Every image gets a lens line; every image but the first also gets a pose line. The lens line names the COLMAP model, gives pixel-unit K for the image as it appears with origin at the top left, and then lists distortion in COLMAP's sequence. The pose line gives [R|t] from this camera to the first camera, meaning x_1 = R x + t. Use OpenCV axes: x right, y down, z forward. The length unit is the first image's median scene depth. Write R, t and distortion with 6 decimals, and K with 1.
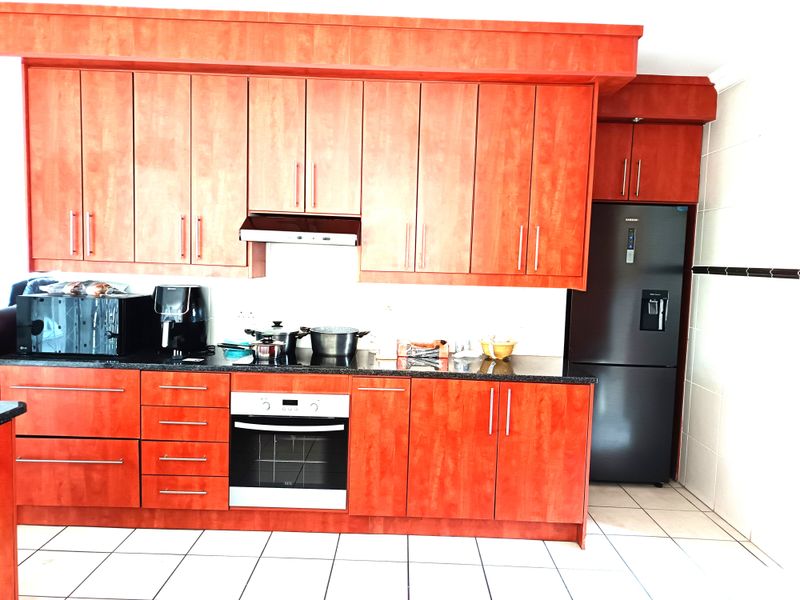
lens RADIAL K [[552.3, 0, 400.4], [0, 552.3, 299.1], [0, 0, 1]] dist [0.005353, -0.016816]
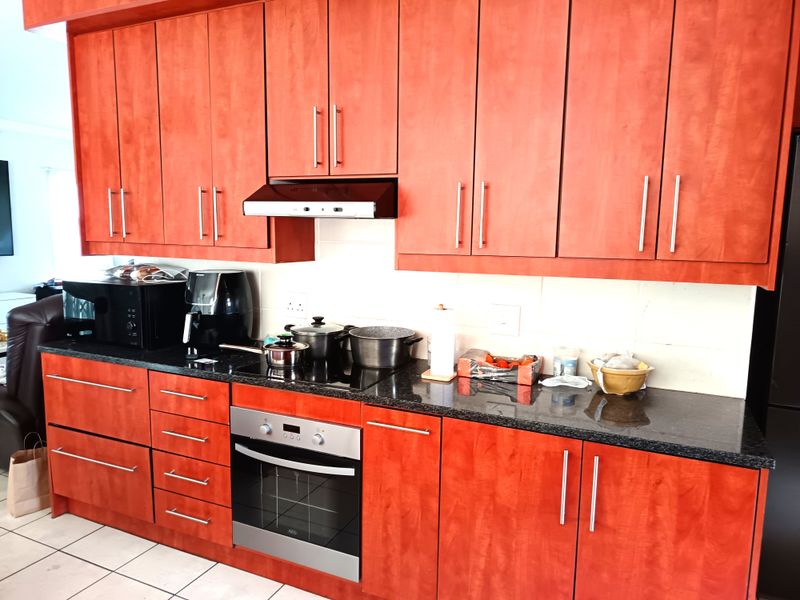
lens RADIAL K [[552.3, 0, 398.1], [0, 552.3, 302.8], [0, 0, 1]] dist [0.005353, -0.016816]
pose [[0.908760, 0.035478, -0.415808, 0.229103], [-0.018083, 0.998792, 0.045700, -0.021169], [0.416926, -0.034011, 0.908304, 0.360844]]
